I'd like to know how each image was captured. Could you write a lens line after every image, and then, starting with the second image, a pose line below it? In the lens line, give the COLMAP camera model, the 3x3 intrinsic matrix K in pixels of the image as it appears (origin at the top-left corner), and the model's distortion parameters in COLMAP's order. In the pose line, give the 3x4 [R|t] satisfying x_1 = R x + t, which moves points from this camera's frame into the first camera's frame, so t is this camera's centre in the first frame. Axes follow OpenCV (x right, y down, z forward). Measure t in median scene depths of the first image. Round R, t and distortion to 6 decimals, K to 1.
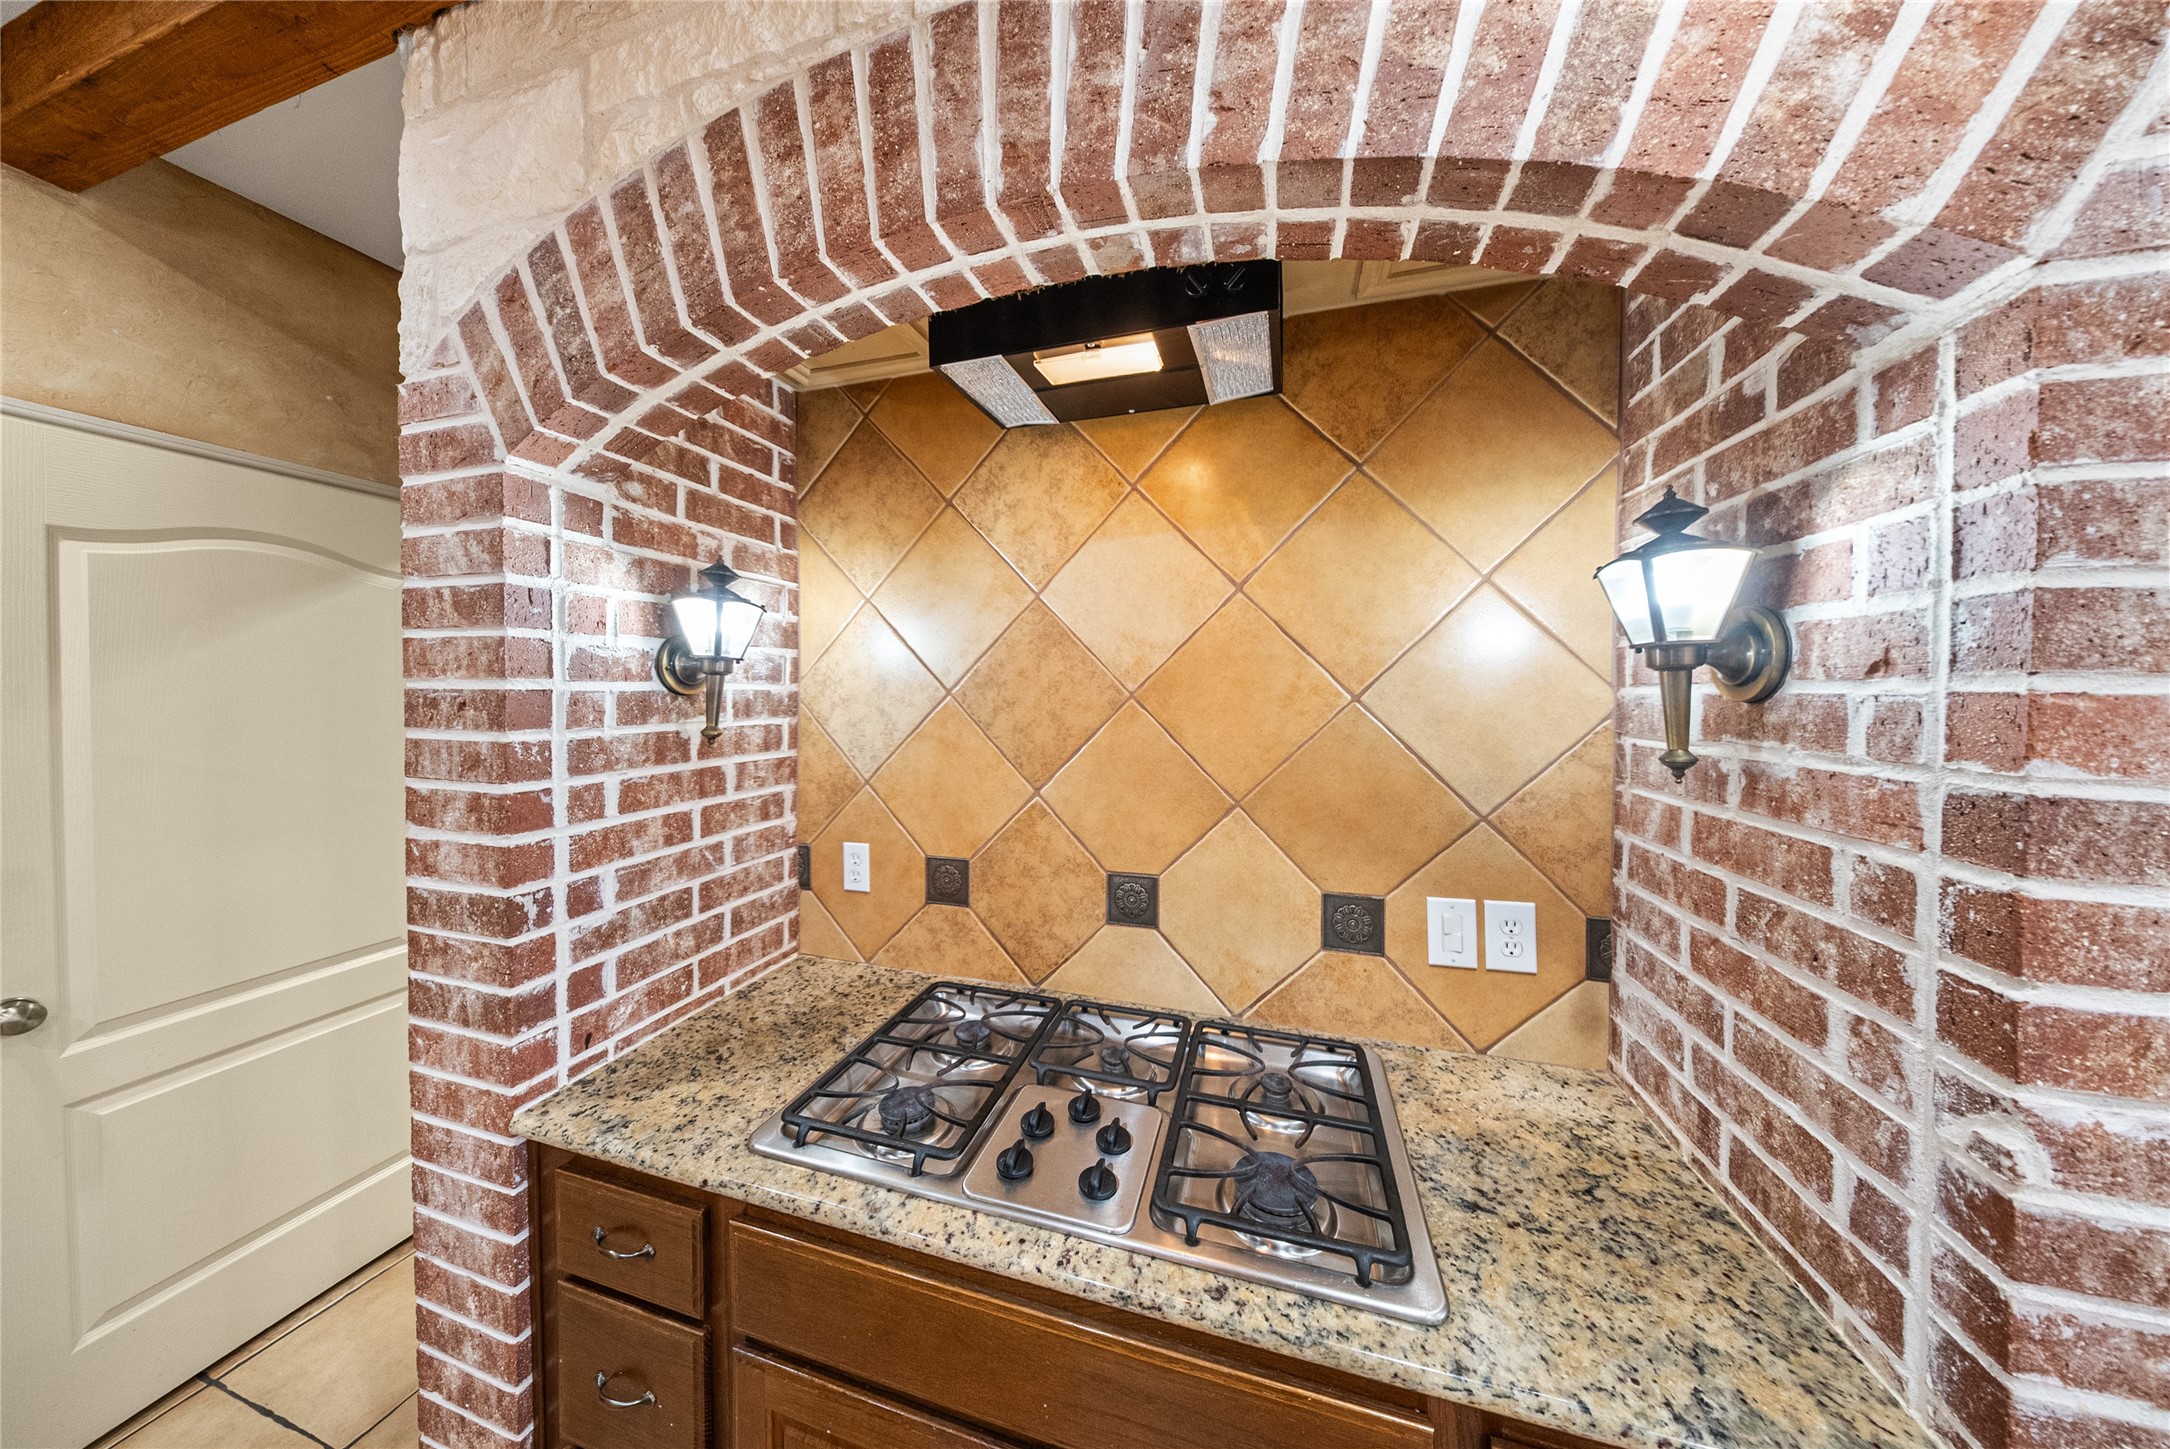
lens RADIAL K [[646.4, 0, 1095.8], [0, 646.4, 701.4], [0, 0, 1]] dist [0.001098, -0.001323]
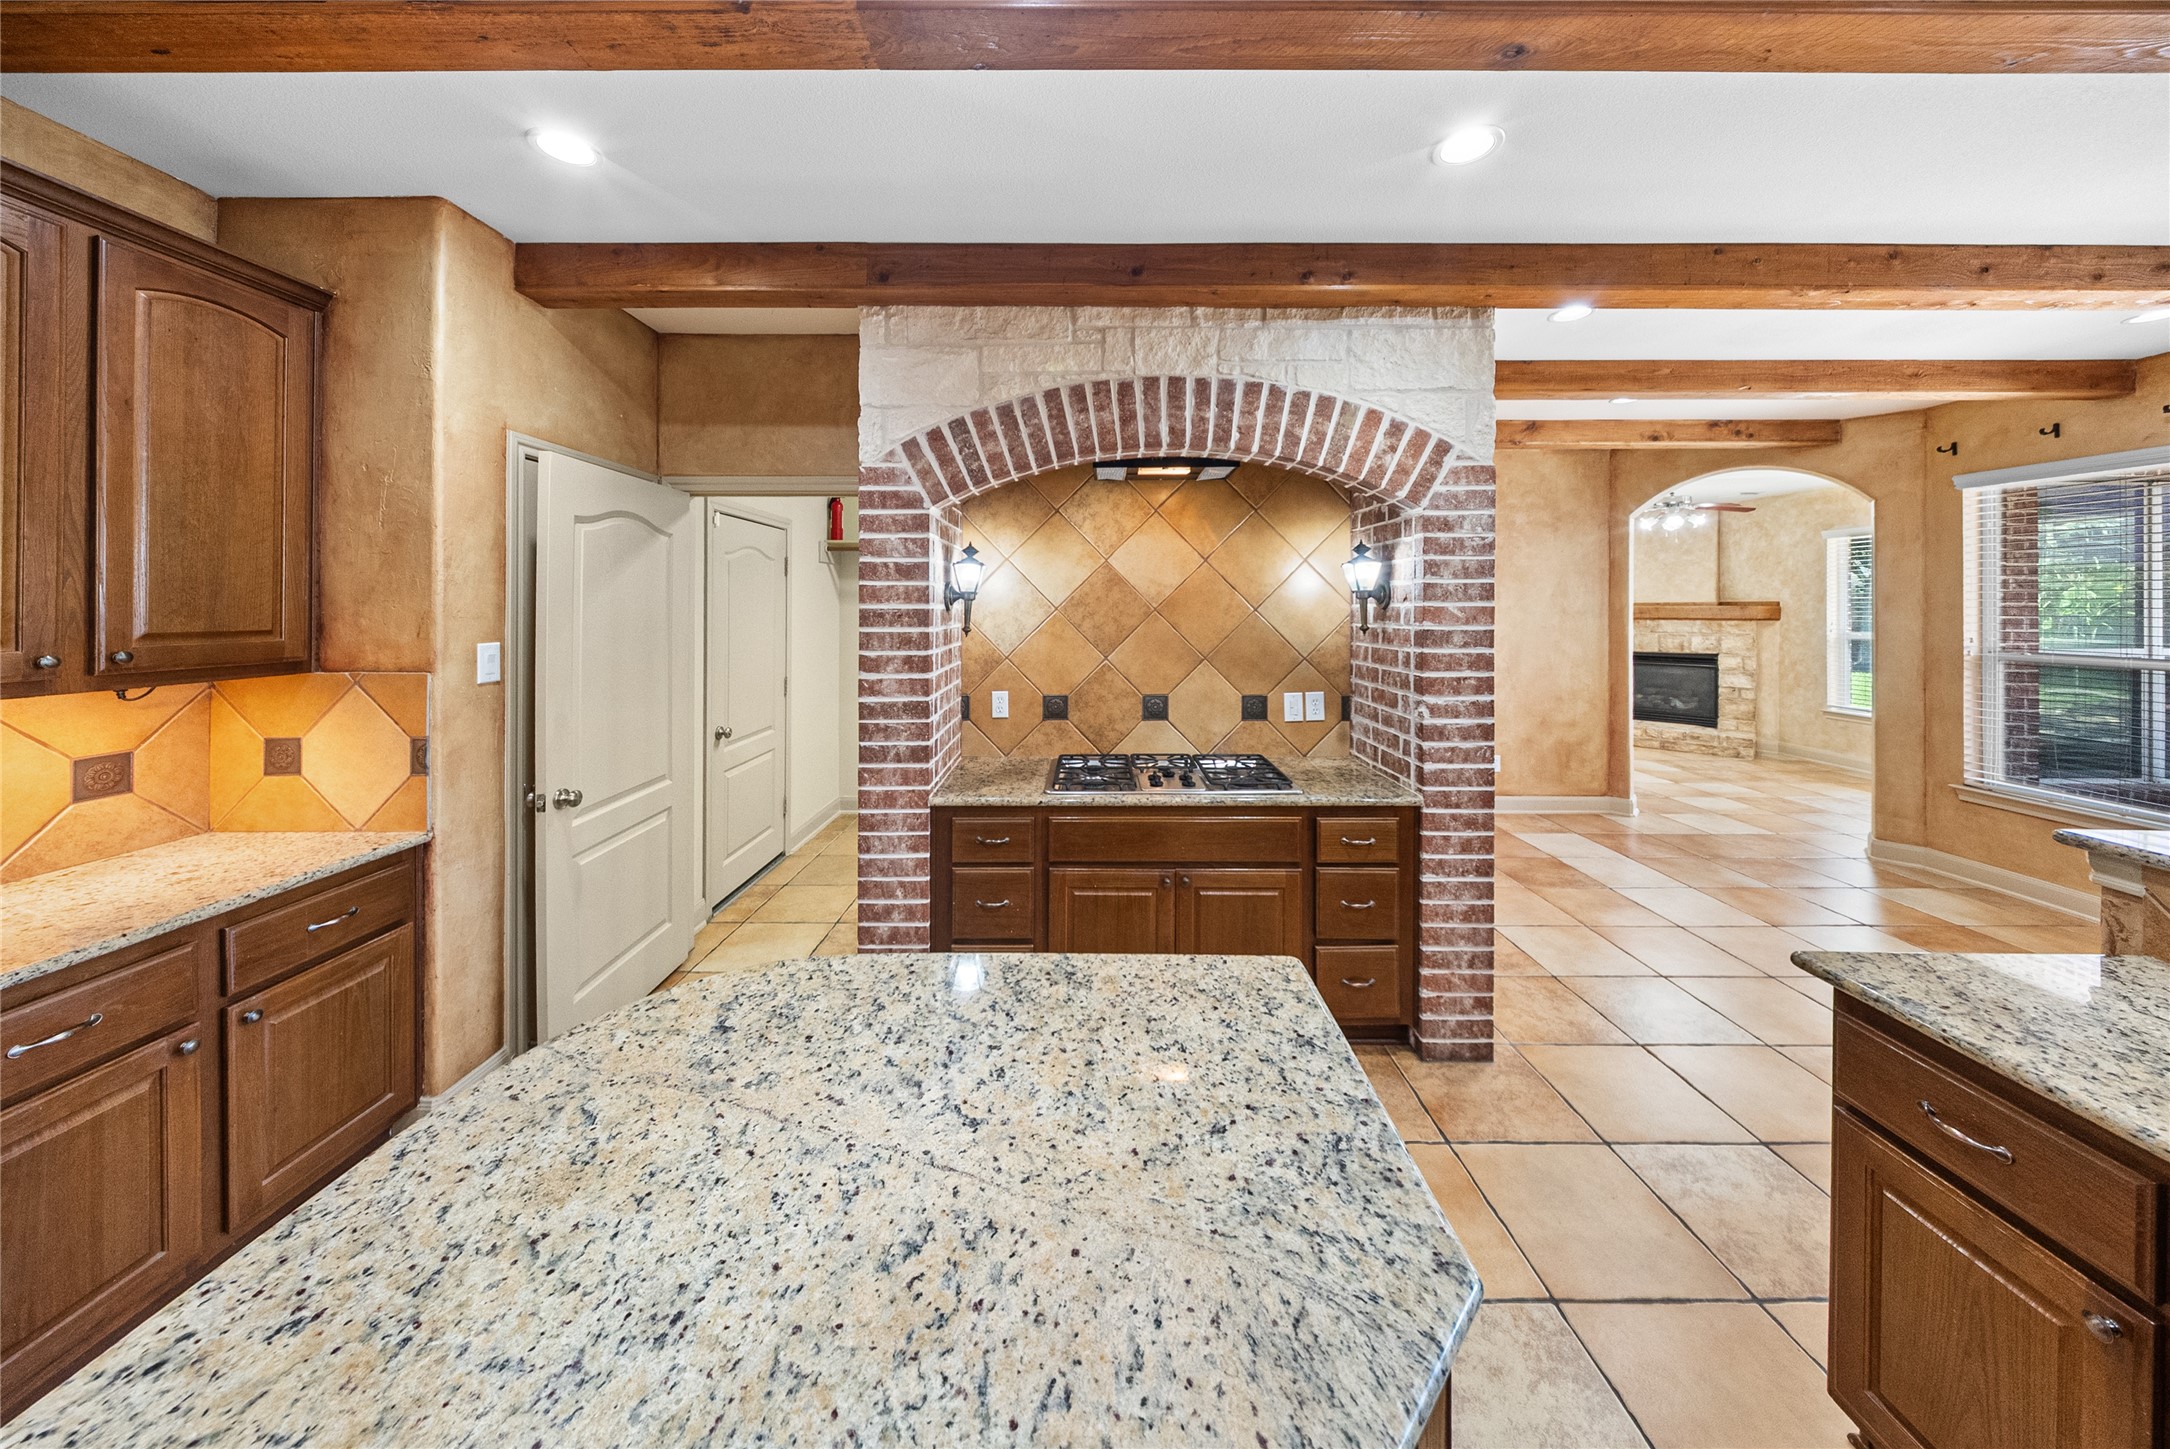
lens RADIAL K [[677.2, 0, 1084.8], [0, 677.2, 619.3], [0, 0, 1]] dist [-0.001268, -0.000304]
pose [[0.964246, -0.012005, 0.264736, -0.919424], [0.011636, 0.999928, 0.002959, 0.016797], [-0.264752, 0.000227, 0.964317, -1.305426]]
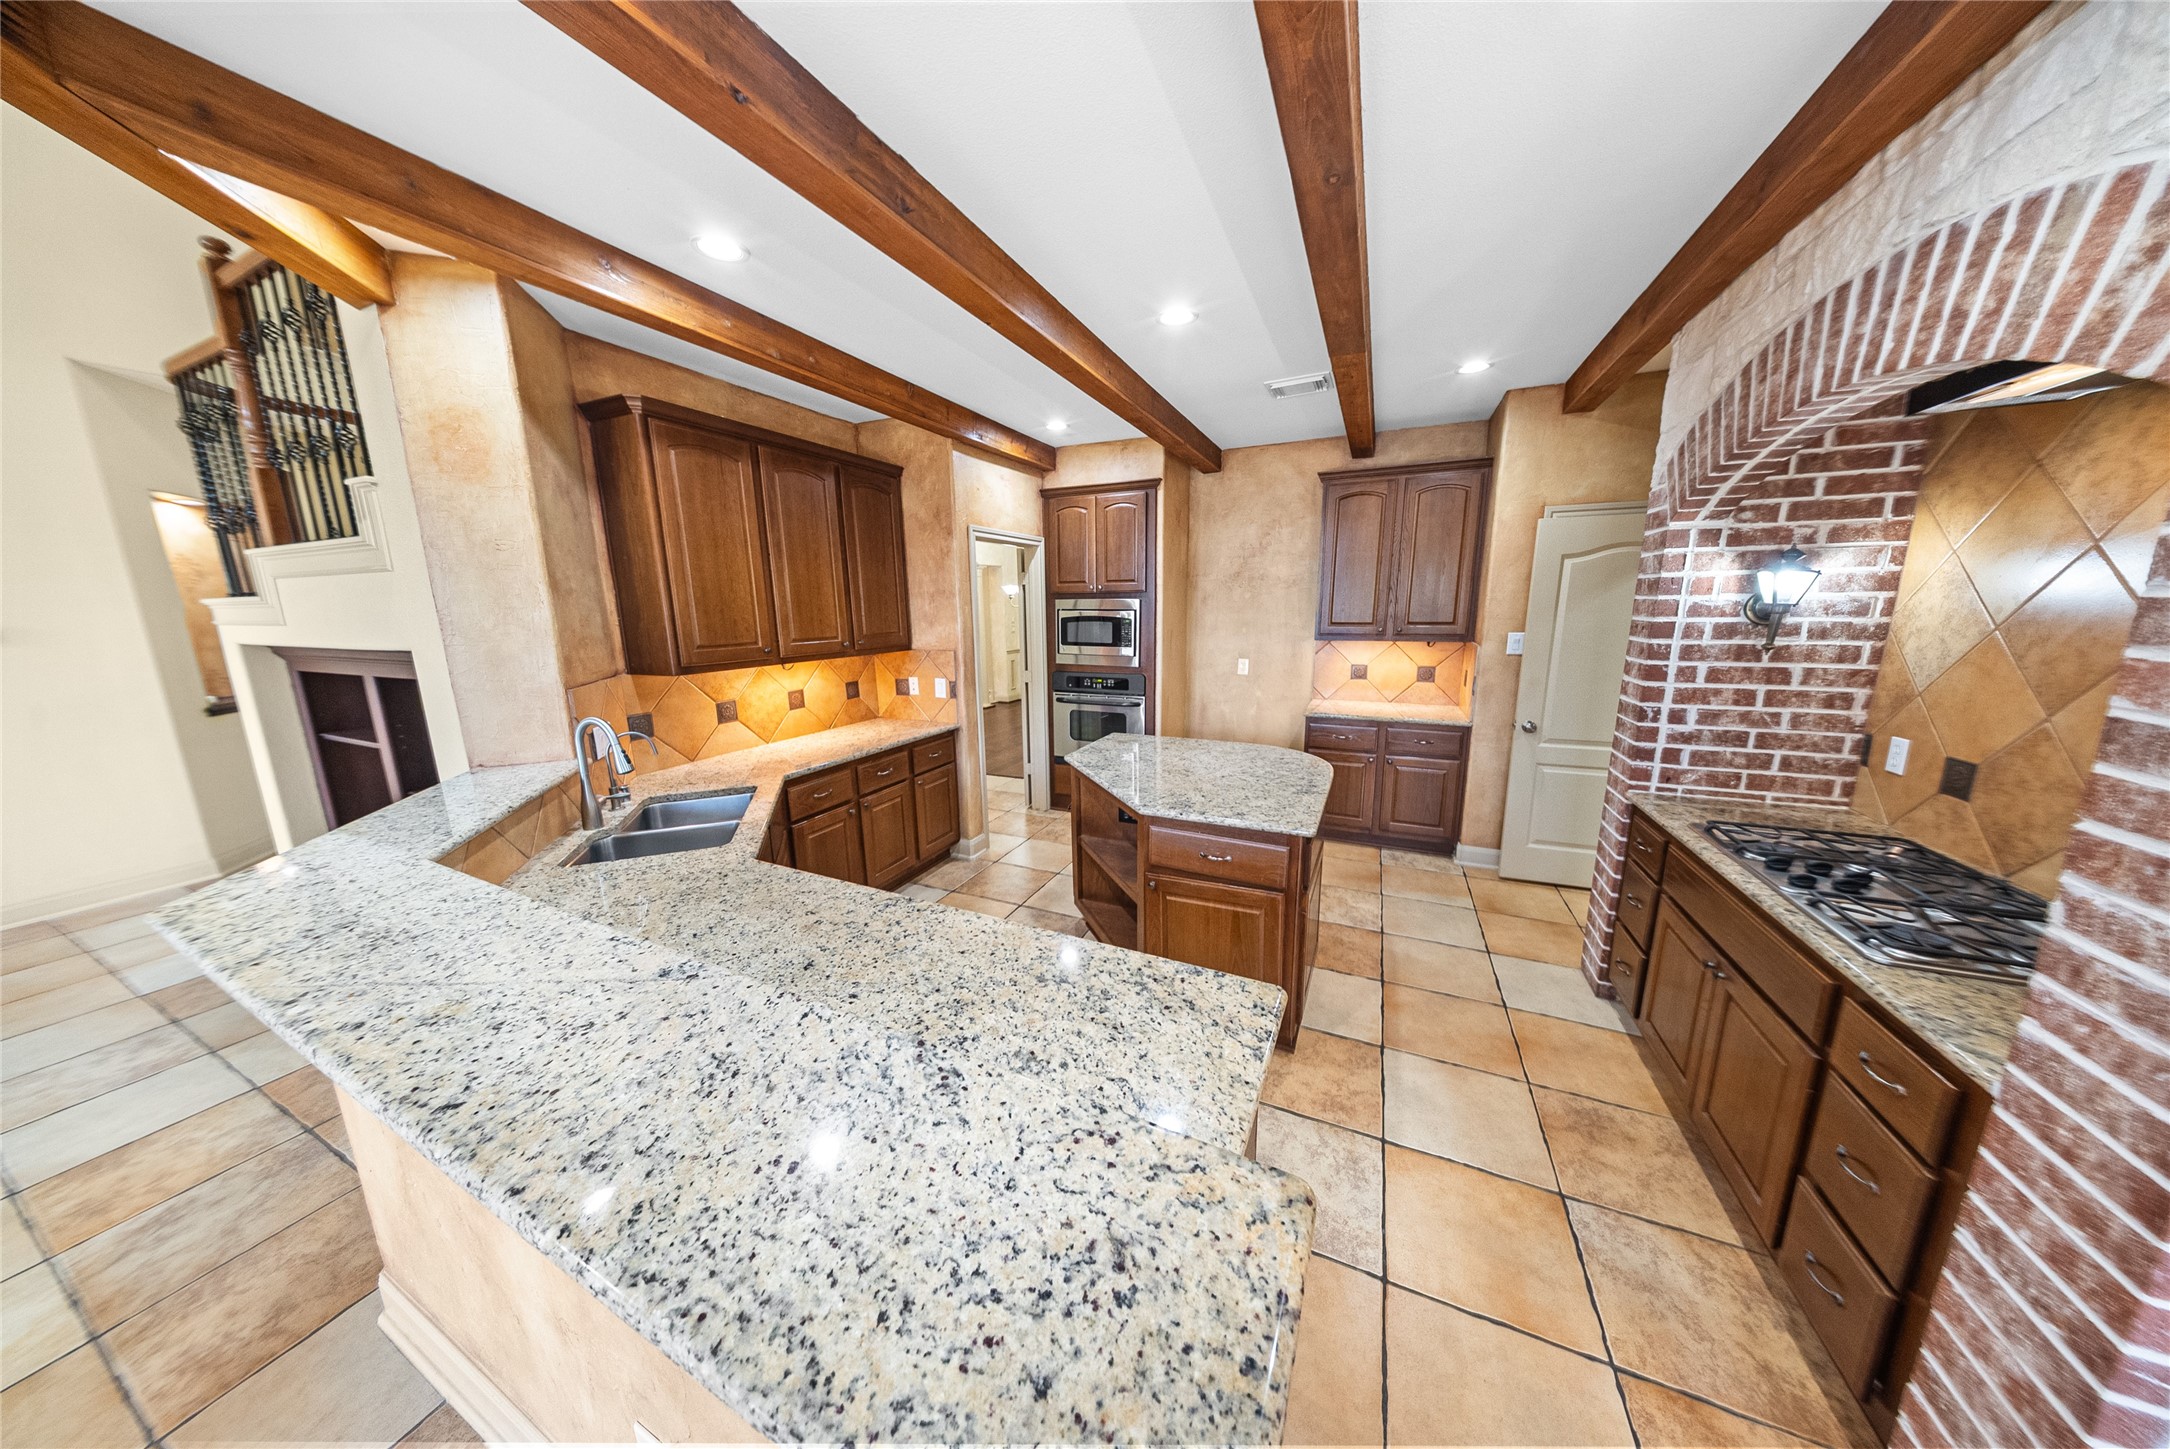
lens RADIAL K [[634.7, 0, 1085.0], [0, 634.7, 724.5], [0, 0, 1]] dist [0.000508, -0.001424]
pose [[-0.140786, 0.183033, -0.972974, 1.629490], [-0.005331, 0.982608, 0.185616, -0.062989], [0.990026, 0.031319, -0.137362, -0.716662]]
